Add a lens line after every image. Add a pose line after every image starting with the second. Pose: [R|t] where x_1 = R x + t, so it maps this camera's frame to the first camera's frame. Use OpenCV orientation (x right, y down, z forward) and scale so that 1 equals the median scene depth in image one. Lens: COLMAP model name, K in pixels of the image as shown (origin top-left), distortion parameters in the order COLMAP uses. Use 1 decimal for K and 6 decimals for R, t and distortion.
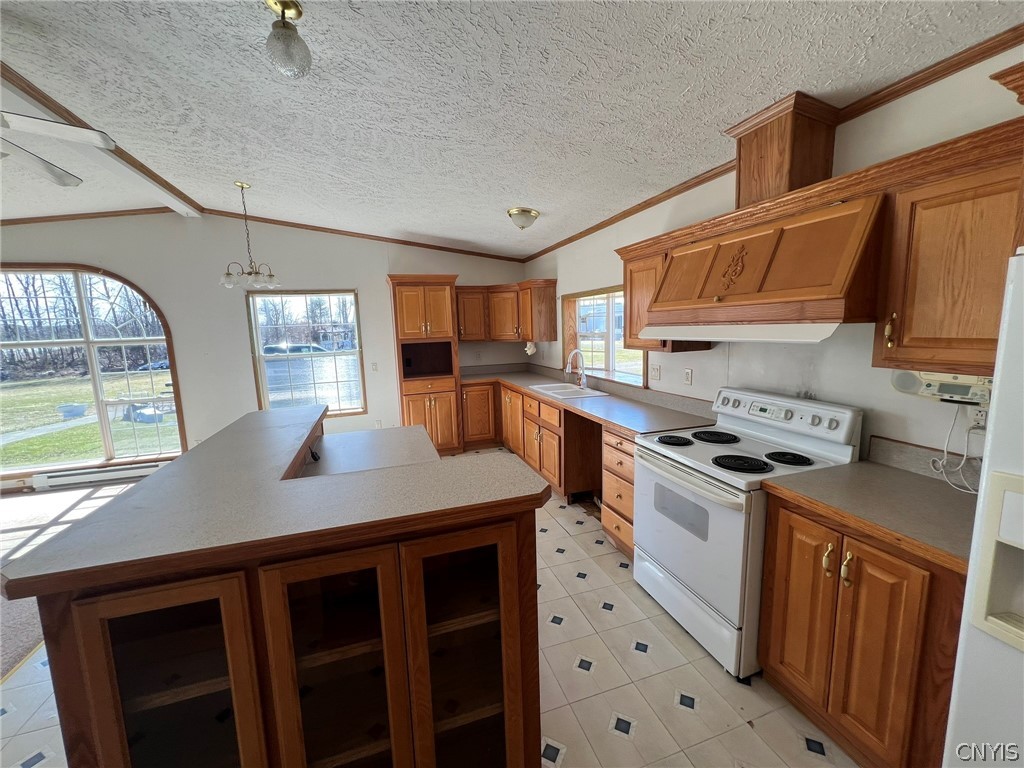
lens RADIAL K [[410.1, 0, 512.3], [0, 410.1, 384.2], [0, 0, 1]] dist [-0.004442, 0.001004]
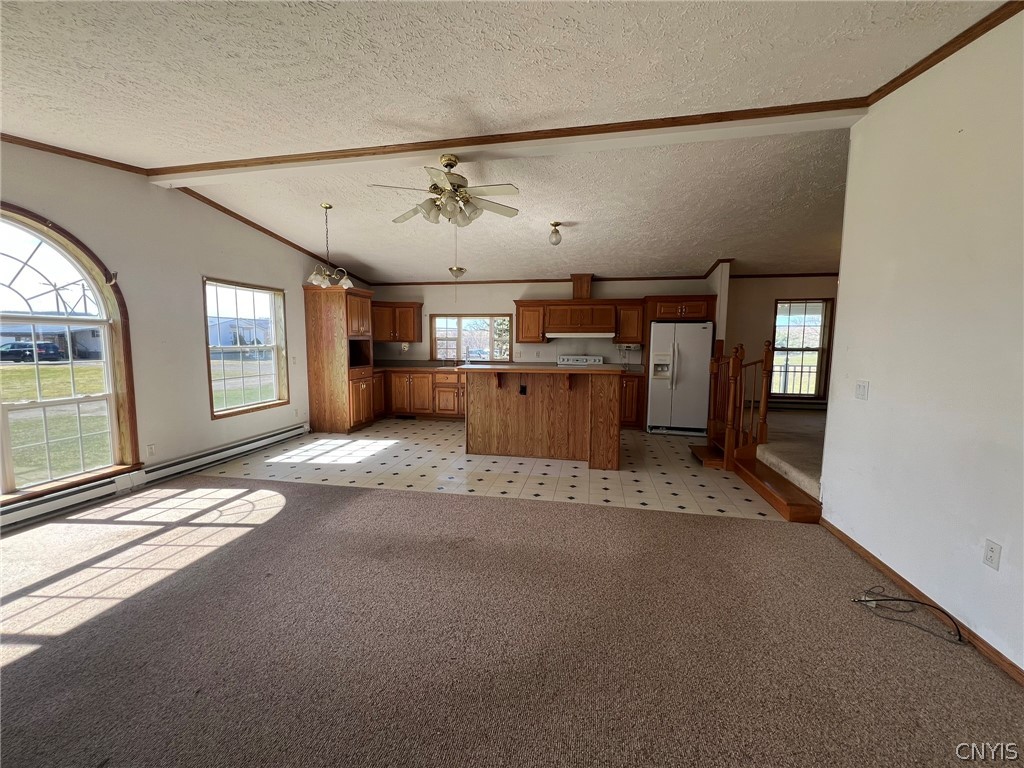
lens RADIAL K [[410.1, 0, 510.5], [0, 410.1, 380.5], [0, 0, 1]] dist [-0.004442, 0.001004]
pose [[0.494650, -0.045552, 0.867898, -1.135206], [0.099886, 0.994988, -0.004707, 0.084595], [-0.863333, 0.089019, 0.496721, -0.060462]]
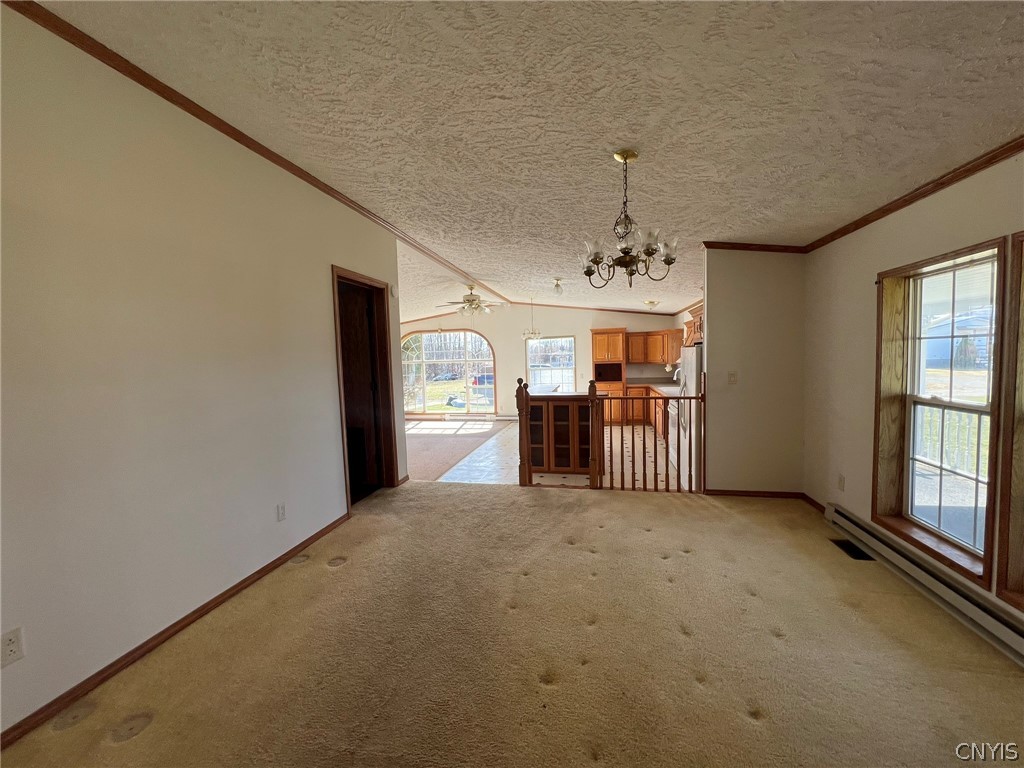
lens RADIAL K [[410.1, 0, 508.3], [0, 410.1, 379.8], [0, 0, 1]] dist [-0.004442, 0.001004]
pose [[0.860674, 0.037680, -0.507760, 0.366255], [-0.070762, 0.996432, -0.046001, 0.095209], [0.504215, 0.075522, 0.860270, -0.872385]]
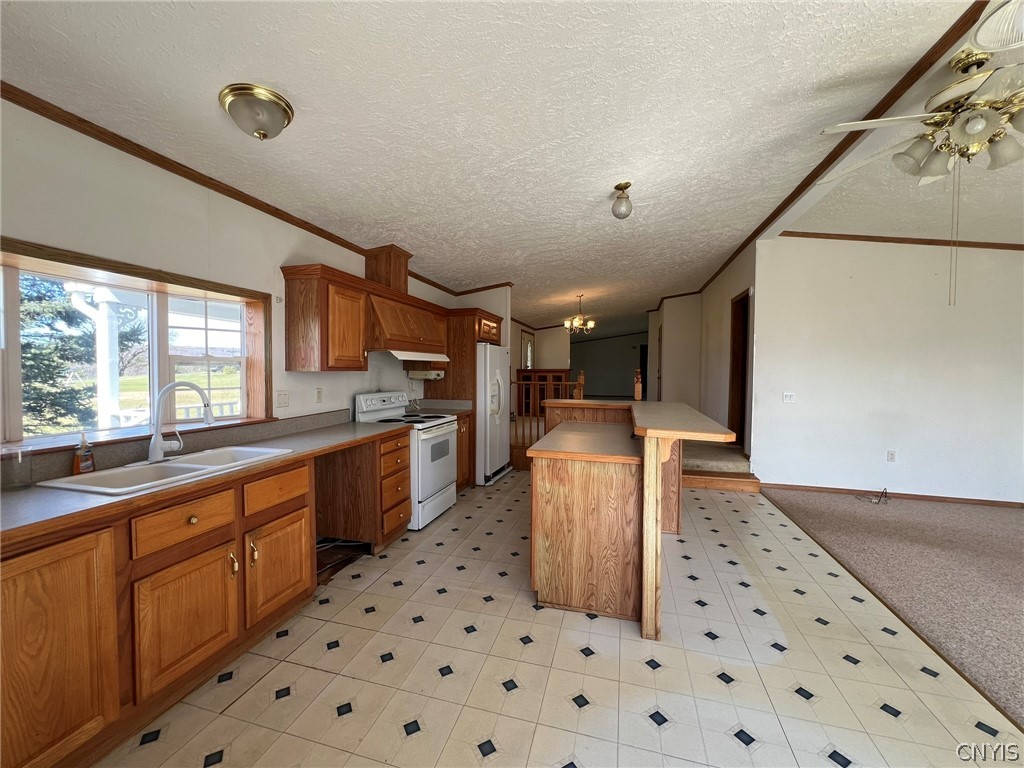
lens RADIAL K [[410.1, 0, 508.3], [0, 410.1, 380.9], [0, 0, 1]] dist [-0.004442, 0.001004]
pose [[-0.826497, 0.010580, 0.562841, -0.390386], [0.098598, 0.987089, 0.126229, -0.090987], [-0.554239, 0.159823, -0.816870, 0.995029]]
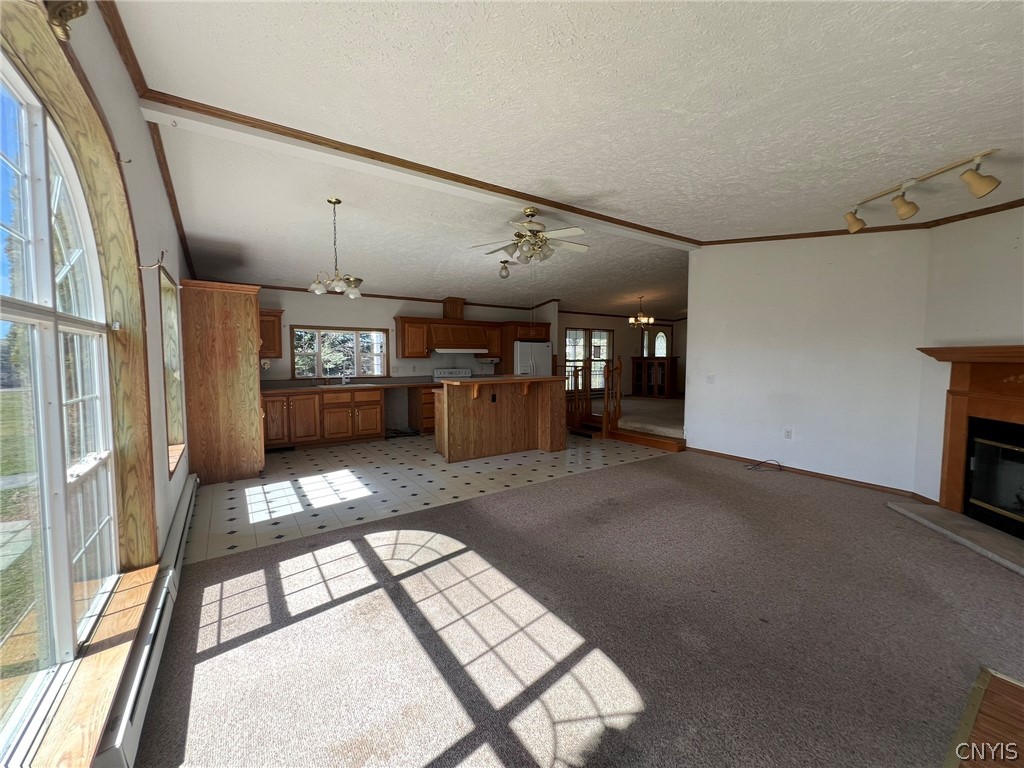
lens RADIAL K [[410.1, 0, 508.9], [0, 410.1, 380.1], [0, 0, 1]] dist [-0.004442, 0.001004]
pose [[-0.275174, -0.022381, 0.961134, -1.396113], [0.143352, 0.987598, 0.064039, -0.016149], [-0.950647, 0.155402, -0.268553, 0.695509]]
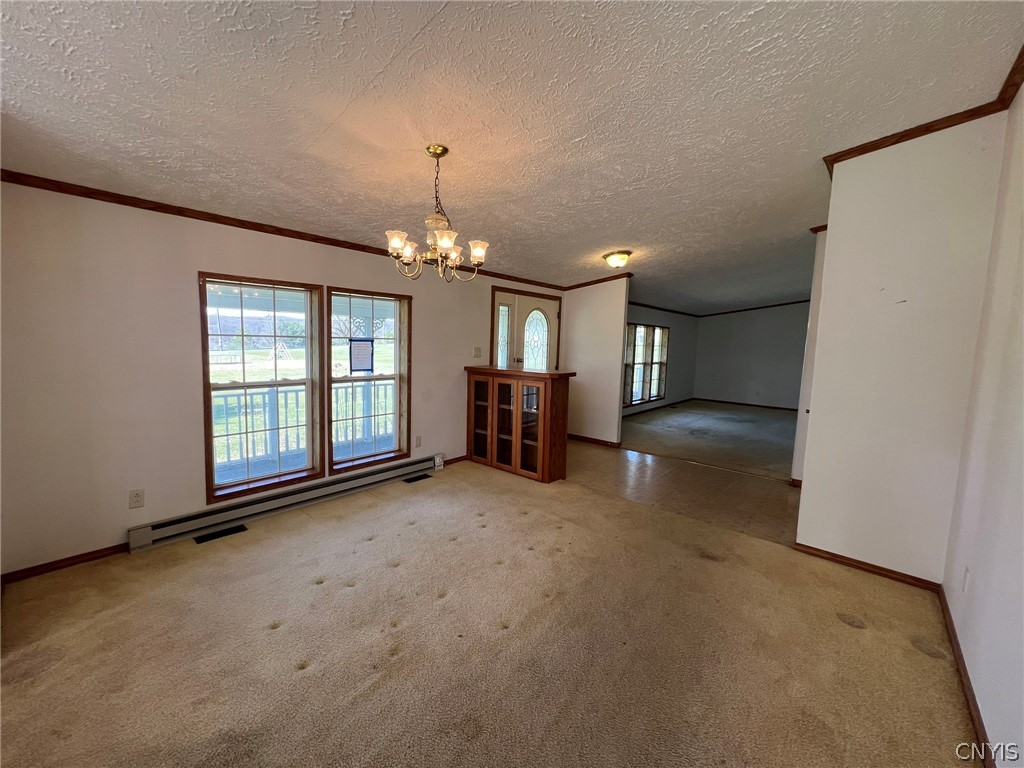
lens RADIAL K [[410.1, 0, 511.5], [0, 410.1, 380.2], [0, 0, 1]] dist [-0.004442, 0.001004]
pose [[-0.514611, -0.065780, 0.854897, -0.211032], [0.105254, 0.984666, 0.139124, 0.011569], [-0.850939, 0.161575, -0.499796, -0.231586]]
